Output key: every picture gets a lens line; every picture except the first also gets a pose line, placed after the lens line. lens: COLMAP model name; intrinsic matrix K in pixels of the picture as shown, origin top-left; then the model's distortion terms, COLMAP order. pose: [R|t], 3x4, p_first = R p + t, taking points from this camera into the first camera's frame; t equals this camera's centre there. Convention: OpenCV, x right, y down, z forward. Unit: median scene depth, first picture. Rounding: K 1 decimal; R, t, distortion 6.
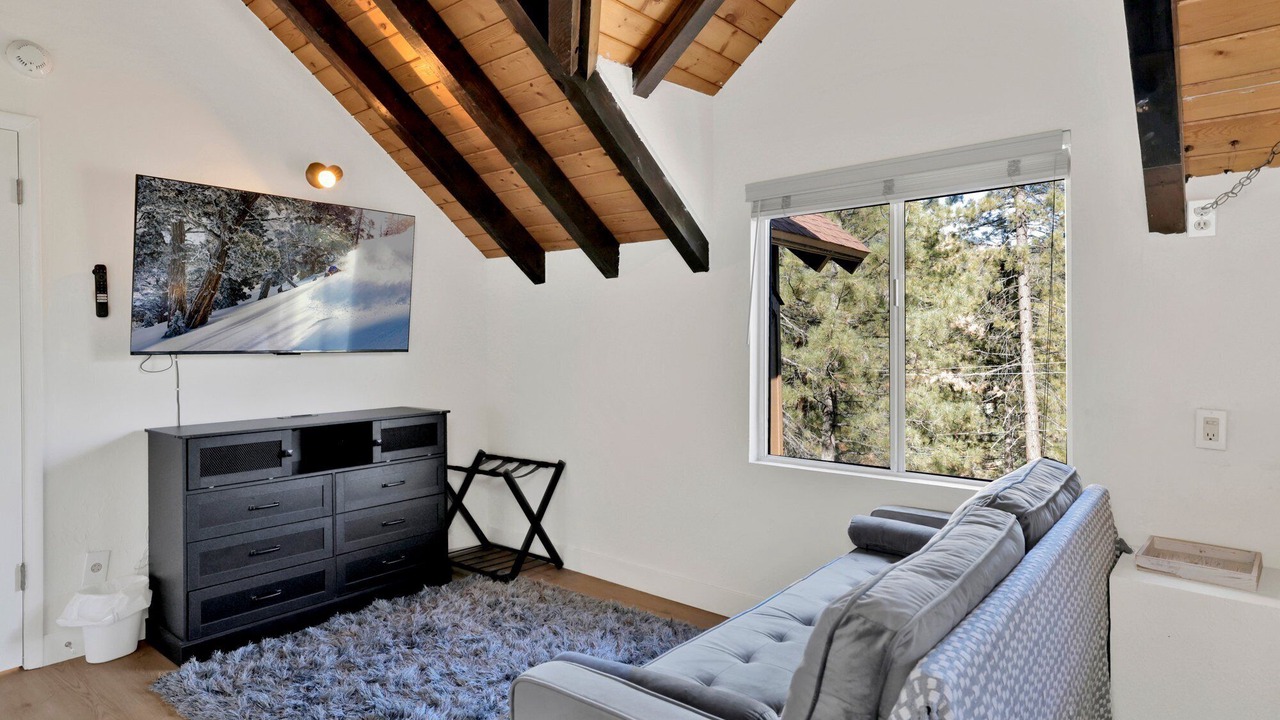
lens RADIAL K [[700.9, 0, 623.0], [0, 700.9, 347.6], [0, 0, 1]] dist [-0.003820, -0.000057]
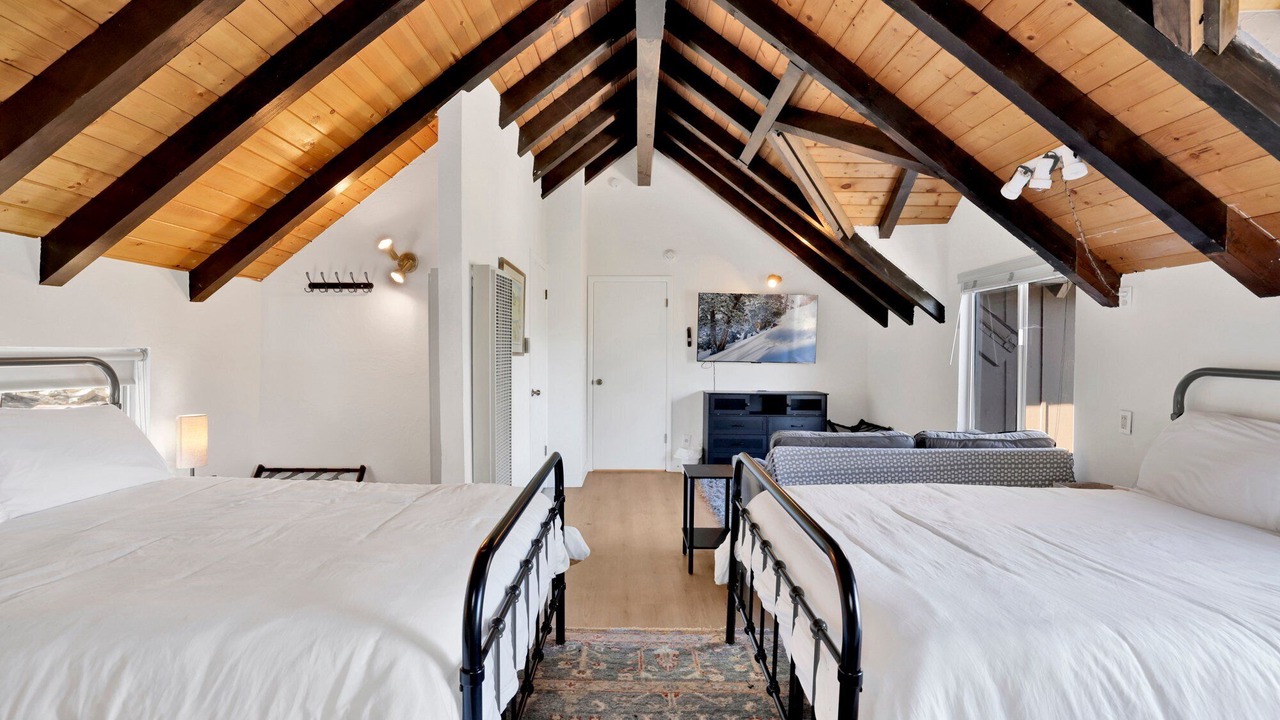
lens RADIAL K [[670.7, 0, 641.7], [0, 670.7, 353.6], [0, 0, 1]] dist [-0.036328, 0.020624]
pose [[0.644853, 0.016164, -0.764136, 1.010410], [-0.015757, 0.999845, 0.007853, -0.034795], [0.764144, 0.006976, 0.645008, -0.732378]]
